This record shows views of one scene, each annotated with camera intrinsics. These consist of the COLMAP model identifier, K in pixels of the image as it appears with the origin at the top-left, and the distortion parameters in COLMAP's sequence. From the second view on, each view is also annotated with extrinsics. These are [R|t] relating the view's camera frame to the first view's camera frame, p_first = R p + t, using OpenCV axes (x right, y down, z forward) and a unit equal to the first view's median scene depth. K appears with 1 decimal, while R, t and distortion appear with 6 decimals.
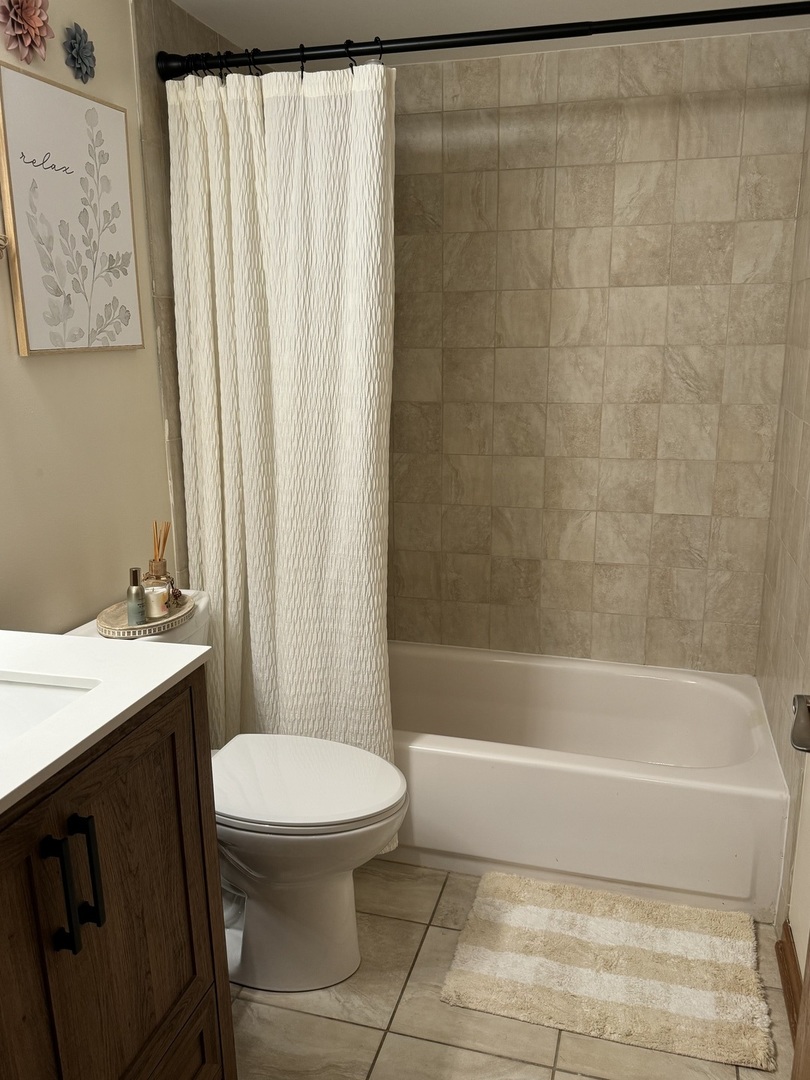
lens RADIAL K [[874.5, 0, 414.2], [0, 874.5, 530.0], [0, 0, 1]] dist [0.023728, -0.087361]
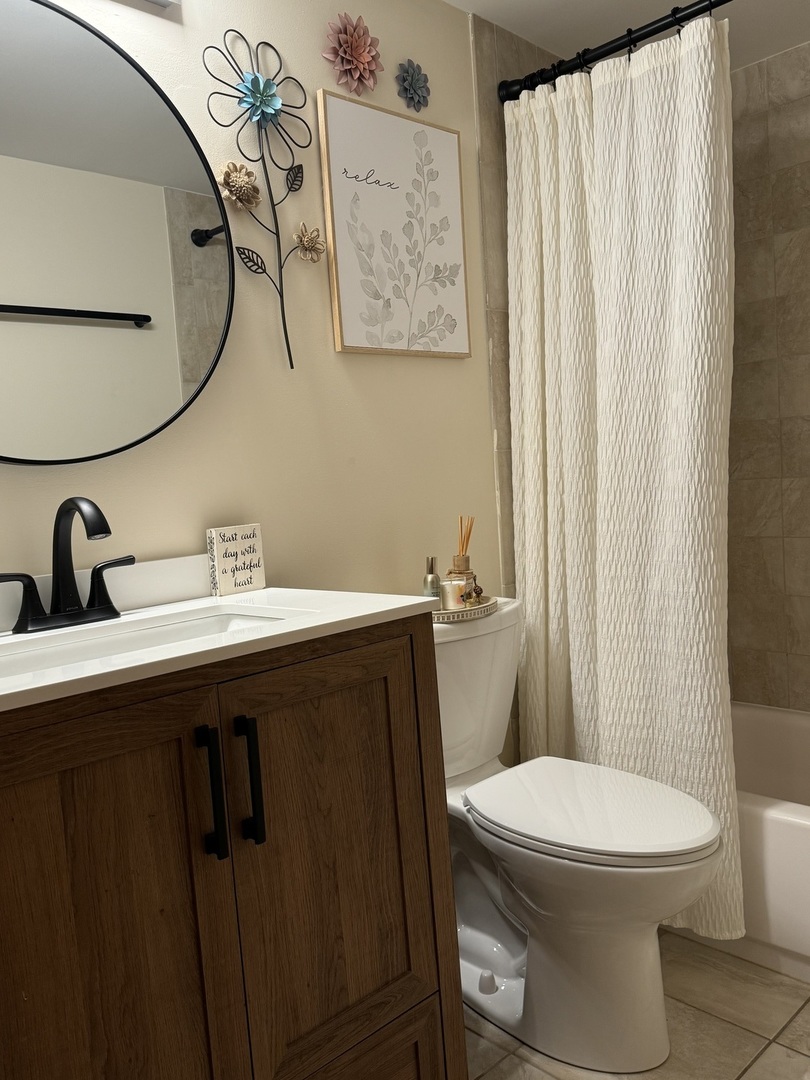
lens RADIAL K [[874.5, 0, 406.0], [0, 874.5, 546.8], [0, 0, 1]] dist [0.023728, -0.087361]
pose [[0.854694, -0.008994, -0.519055, 0.152066], [-0.058997, 0.991689, -0.114330, 0.132534], [0.515770, 0.128340, 0.847060, 0.135556]]
